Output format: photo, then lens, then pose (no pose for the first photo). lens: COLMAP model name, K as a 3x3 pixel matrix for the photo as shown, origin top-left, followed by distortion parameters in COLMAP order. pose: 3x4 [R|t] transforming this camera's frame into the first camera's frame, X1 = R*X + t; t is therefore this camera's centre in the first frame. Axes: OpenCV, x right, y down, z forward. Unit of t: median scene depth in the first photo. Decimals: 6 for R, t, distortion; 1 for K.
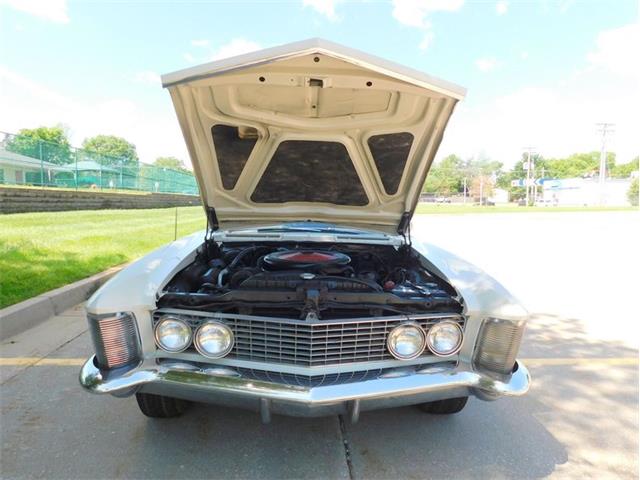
lens RADIAL K [[454.9, 0, 322.1], [0, 454.9, 242.1], [0, 0, 1]] dist [-0.068558, 0.066782]
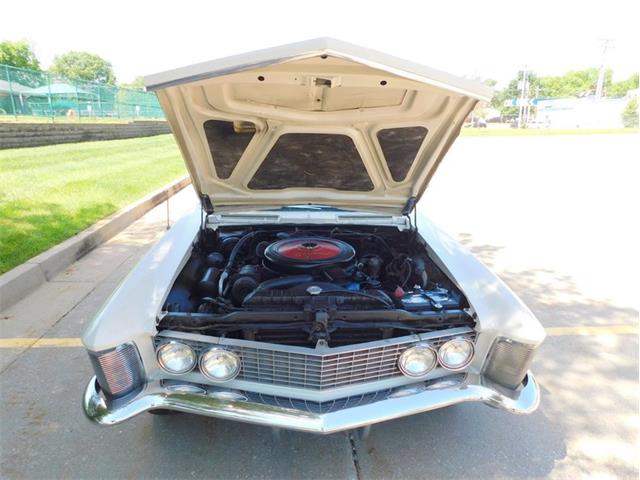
lens RADIAL K [[454.9, 0, 322.1], [0, 454.9, 242.1], [0, 0, 1]] dist [-0.068558, 0.066782]
pose [[0.999646, -0.011863, 0.023796, -0.031832], [0.007624, 0.985257, 0.170911, -0.158660], [-0.025472, -0.170669, 0.984999, 0.068907]]
